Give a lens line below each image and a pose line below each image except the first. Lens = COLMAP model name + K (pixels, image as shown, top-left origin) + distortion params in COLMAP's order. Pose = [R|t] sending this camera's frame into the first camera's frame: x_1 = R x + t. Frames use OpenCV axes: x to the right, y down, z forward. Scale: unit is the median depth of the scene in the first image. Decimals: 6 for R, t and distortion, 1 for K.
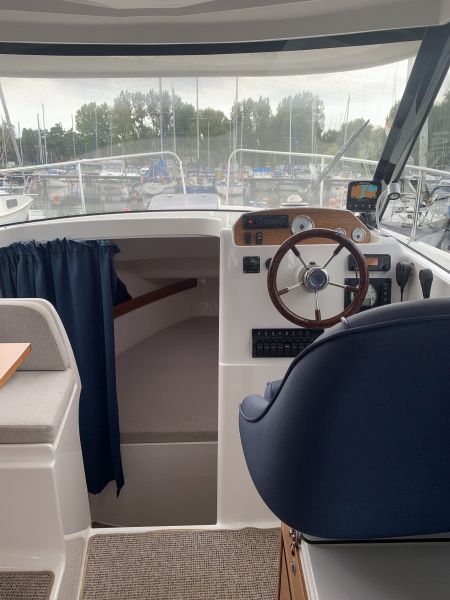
lens RADIAL K [[453.7, 0, 225.0], [0, 453.7, 300.0], [0, 0, 1]] dist [-0.003319, -0.006626]
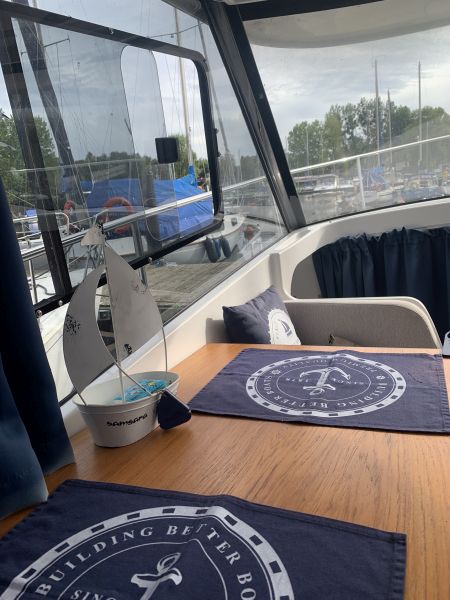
lens RADIAL K [[453.7, 0, 225.0], [0, 453.7, 300.0], [0, 0, 1]] dist [-0.003319, -0.006626]
pose [[0.902241, -0.002708, -0.431224, -0.253205], [-0.010576, 0.999541, -0.028406, 0.019430], [0.431103, 0.030190, 0.901798, 0.098204]]
